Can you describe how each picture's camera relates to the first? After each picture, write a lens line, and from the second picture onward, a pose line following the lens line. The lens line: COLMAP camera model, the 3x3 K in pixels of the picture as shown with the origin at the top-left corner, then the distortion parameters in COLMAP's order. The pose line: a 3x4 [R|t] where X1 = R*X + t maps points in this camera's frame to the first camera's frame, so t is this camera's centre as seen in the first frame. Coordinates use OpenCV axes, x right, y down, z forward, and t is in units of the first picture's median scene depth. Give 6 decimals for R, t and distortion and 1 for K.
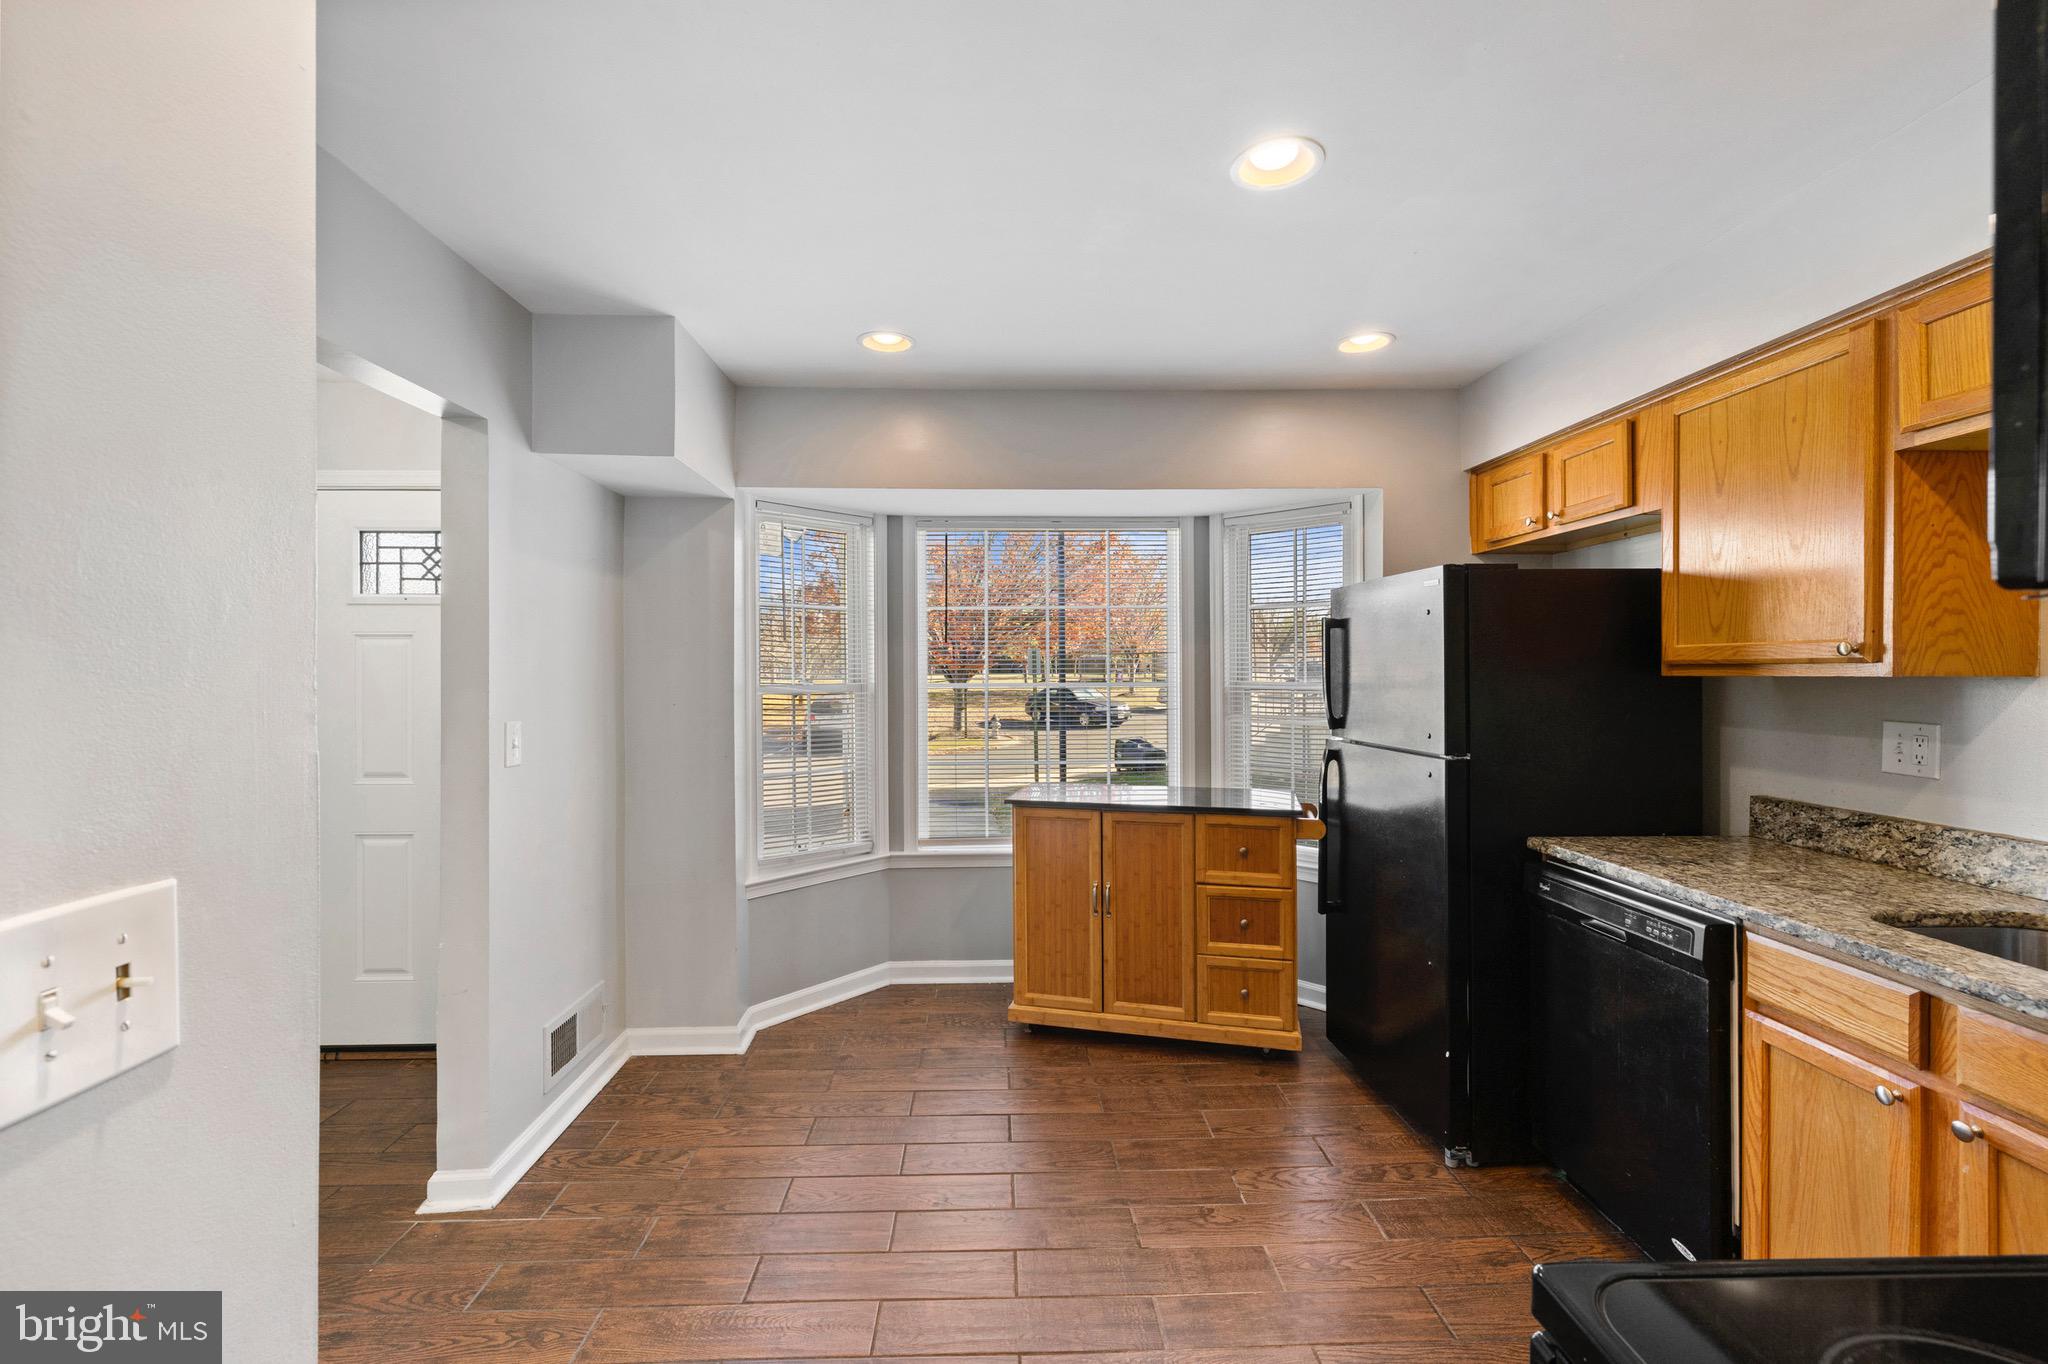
lens RADIAL K [[871.6, 0, 1011.6], [0, 871.6, 676.0], [0, 0, 1]] dist [0.002601, -0.000052]
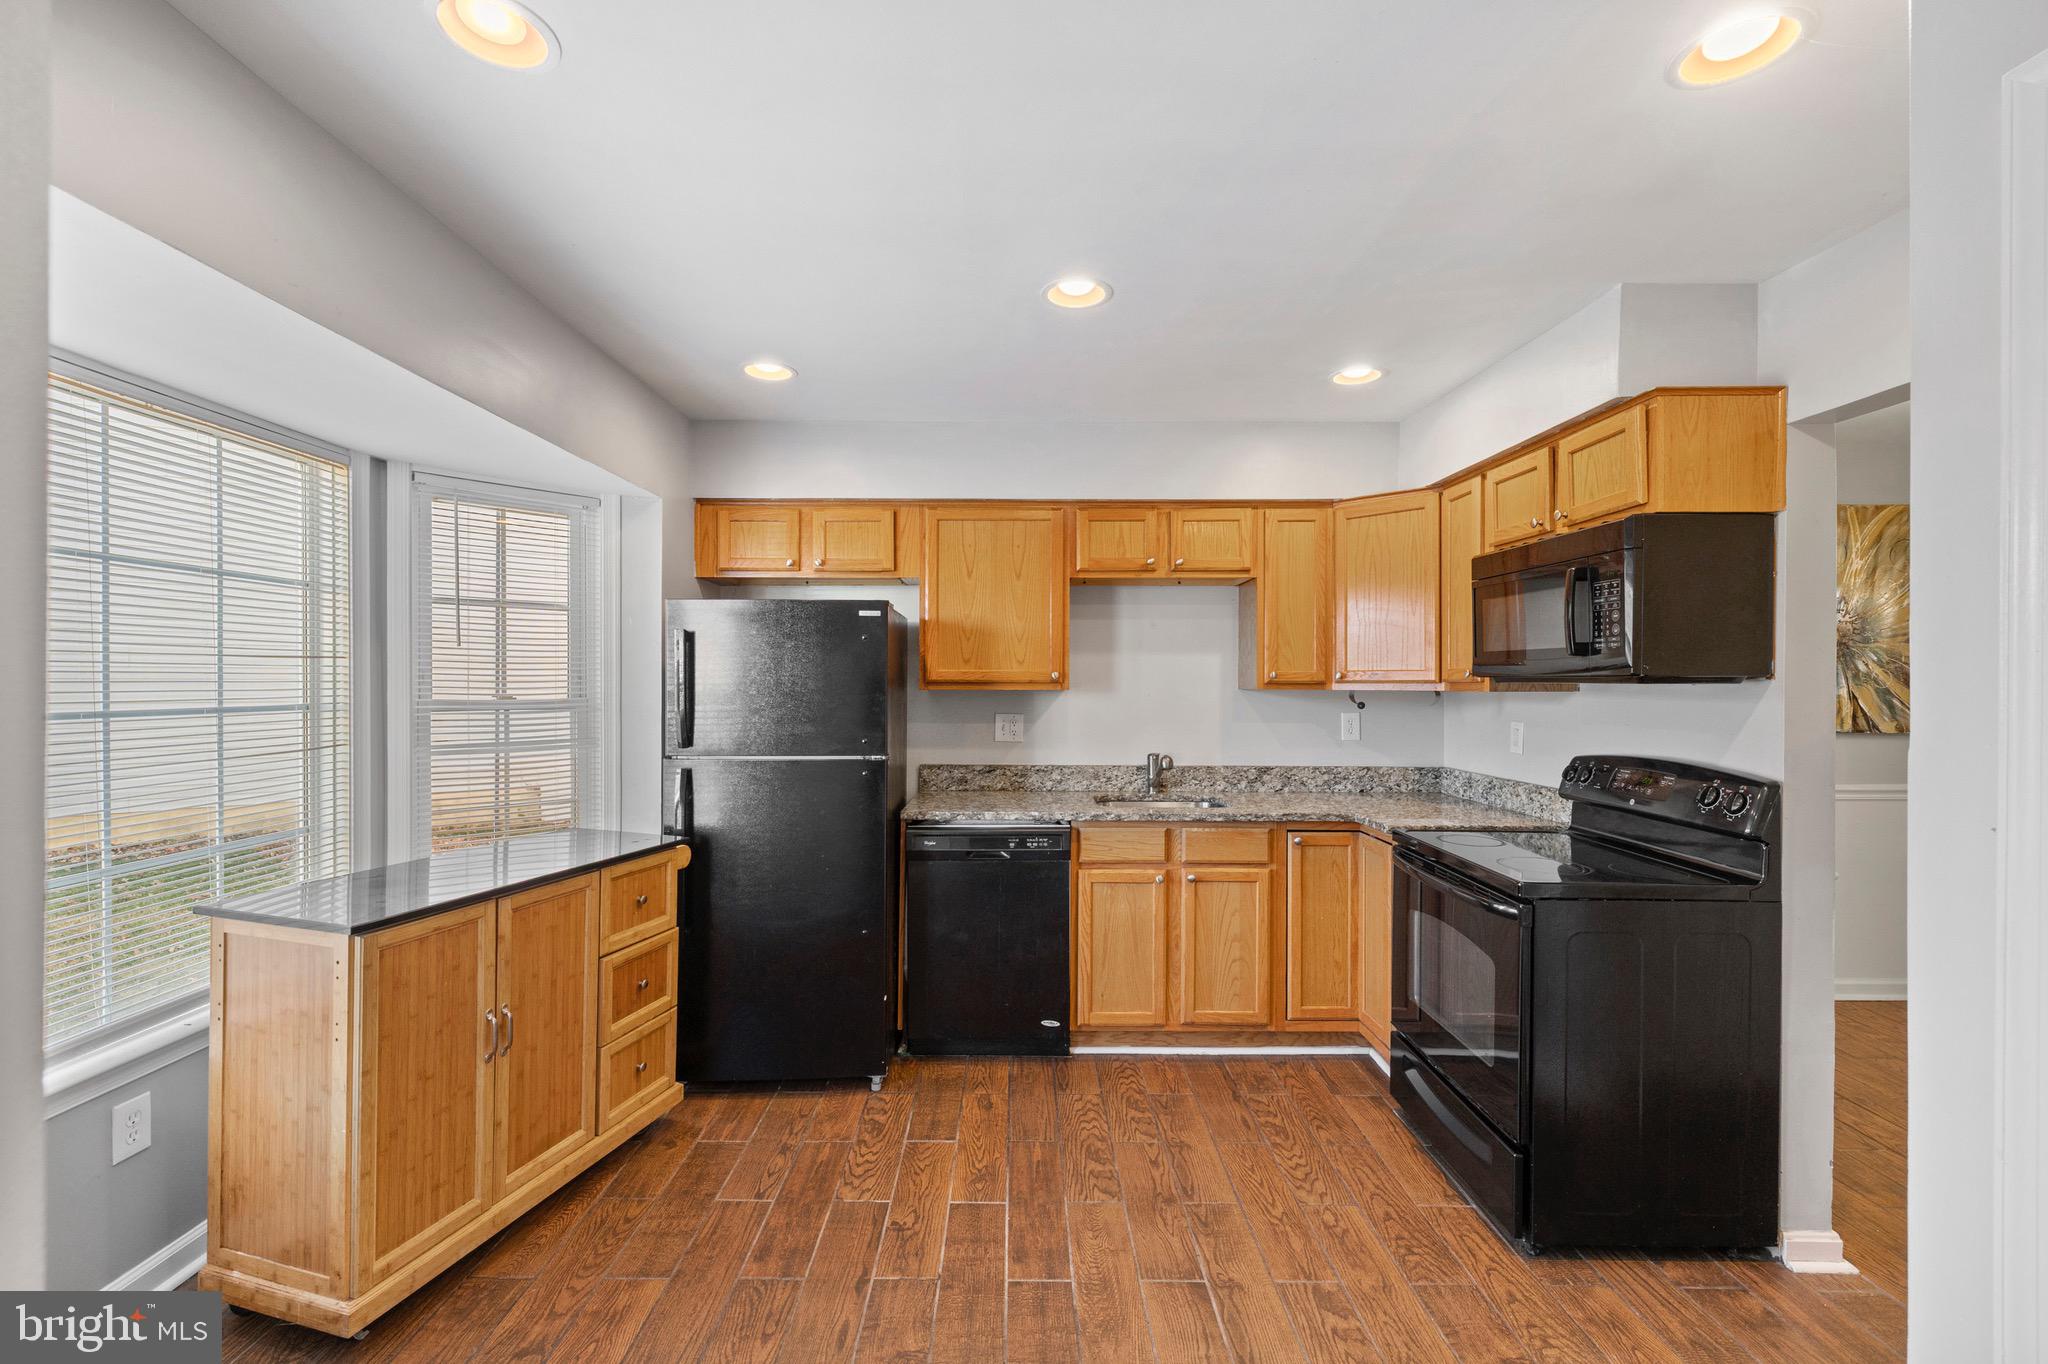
lens RADIAL K [[871.6, 0, 1020.4], [0, 871.6, 686.0], [0, 0, 1]] dist [0.002601, -0.000052]
pose [[0.021428, -0.002109, 0.999768, -0.806788], [0.002375, 0.999995, 0.002059, -0.010328], [-0.999768, 0.002330, 0.021433, 0.866039]]
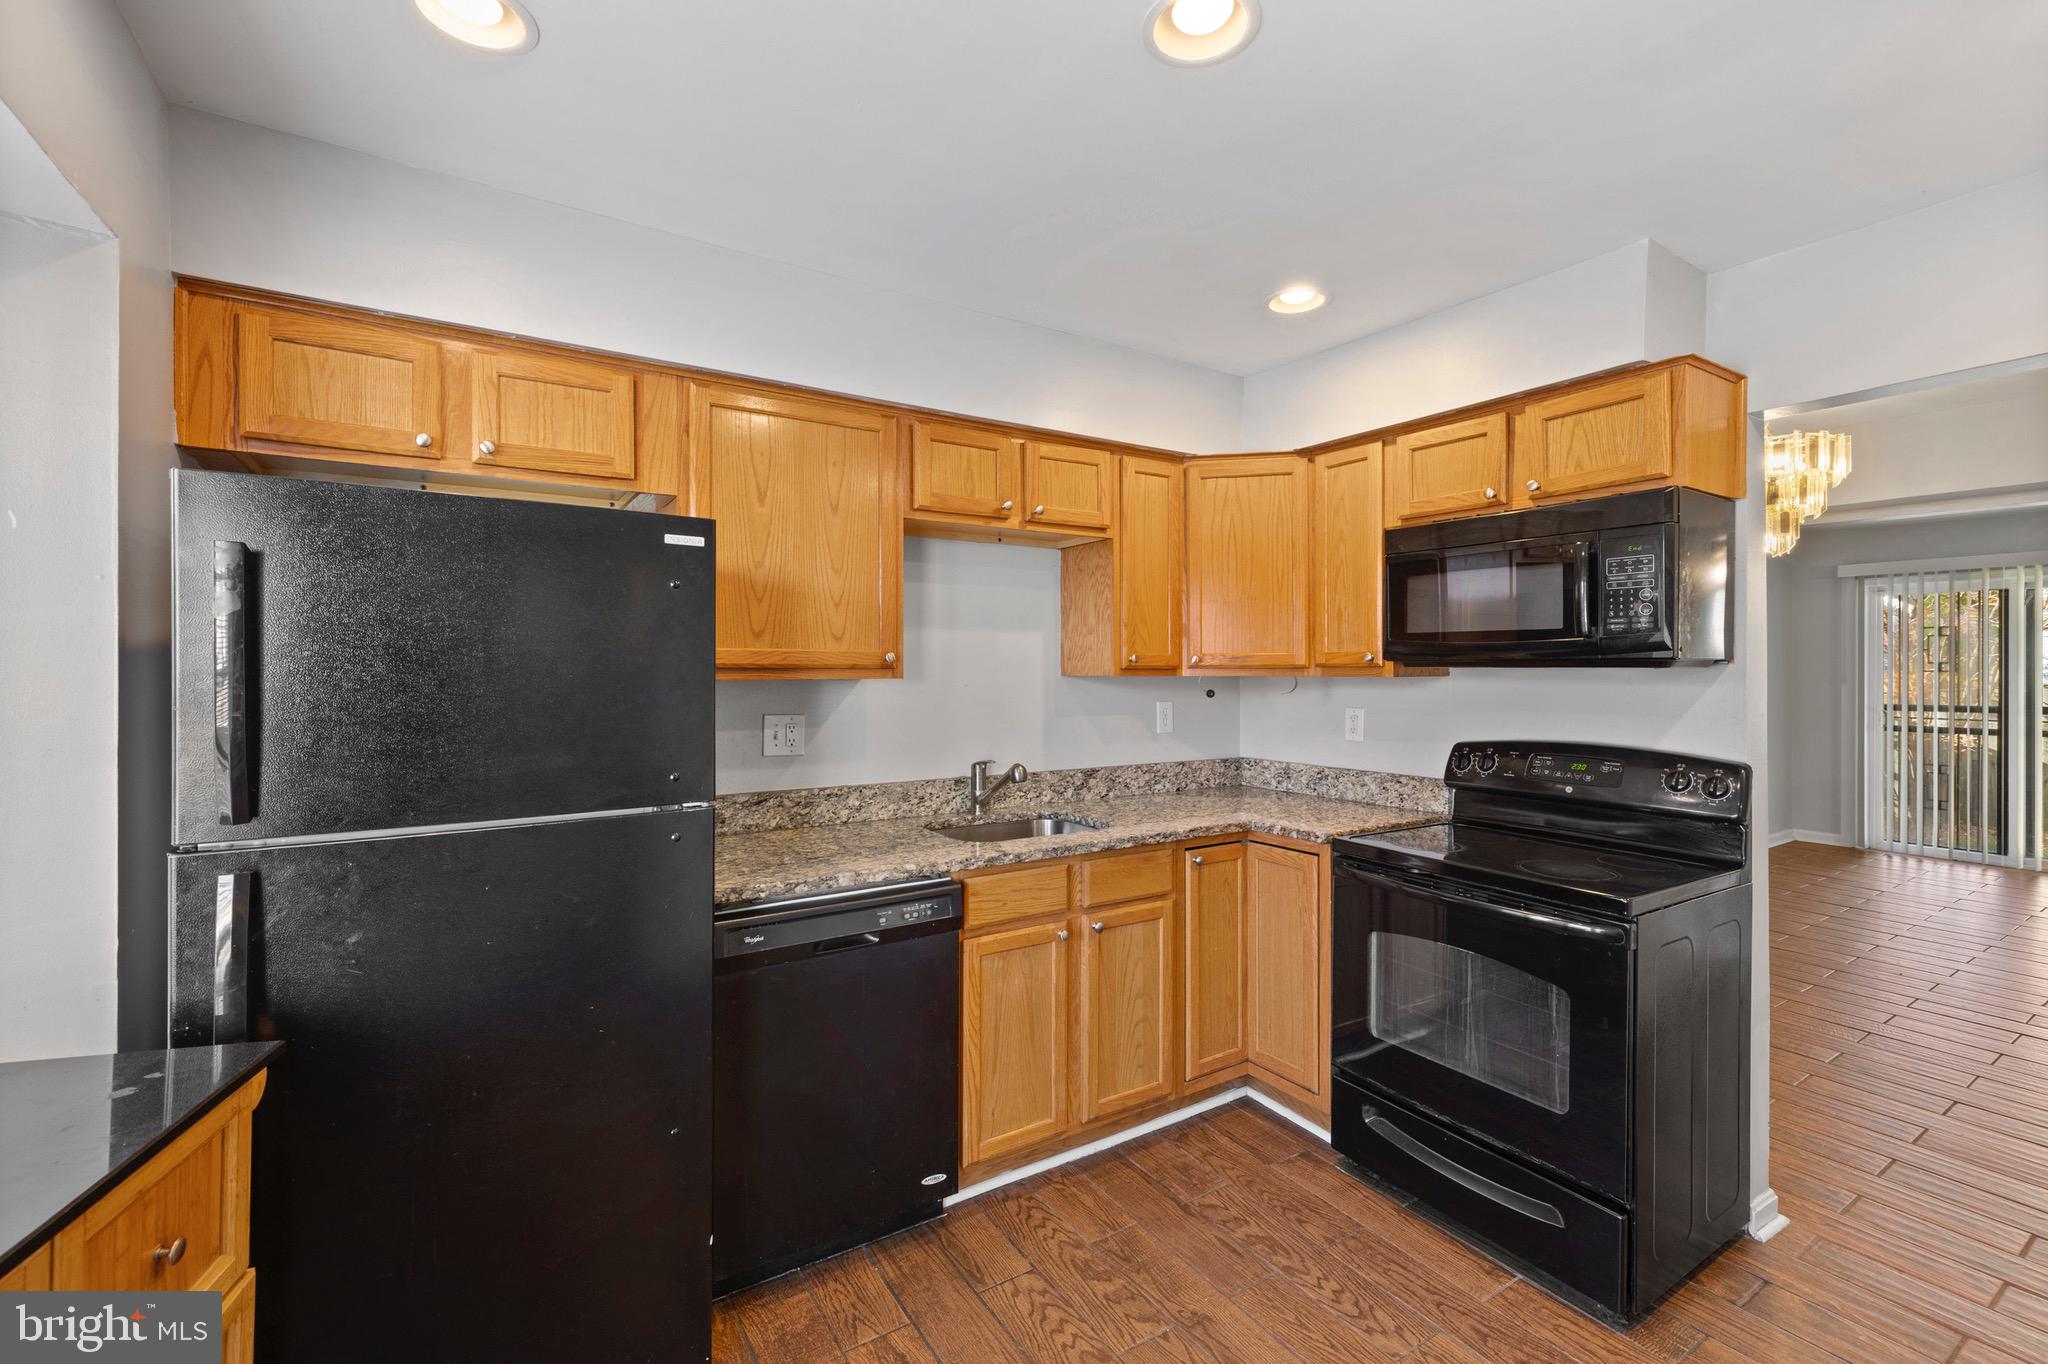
lens RADIAL K [[871.6, 0, 1016.8], [0, 871.6, 670.1], [0, 0, 1]] dist [0.002601, -0.000052]
pose [[-0.515796, 0.001697, 0.856710, -0.229492], [0.005134, 0.999986, 0.001110, -0.011004], [-0.856696, 0.004971, -0.515797, 1.268240]]
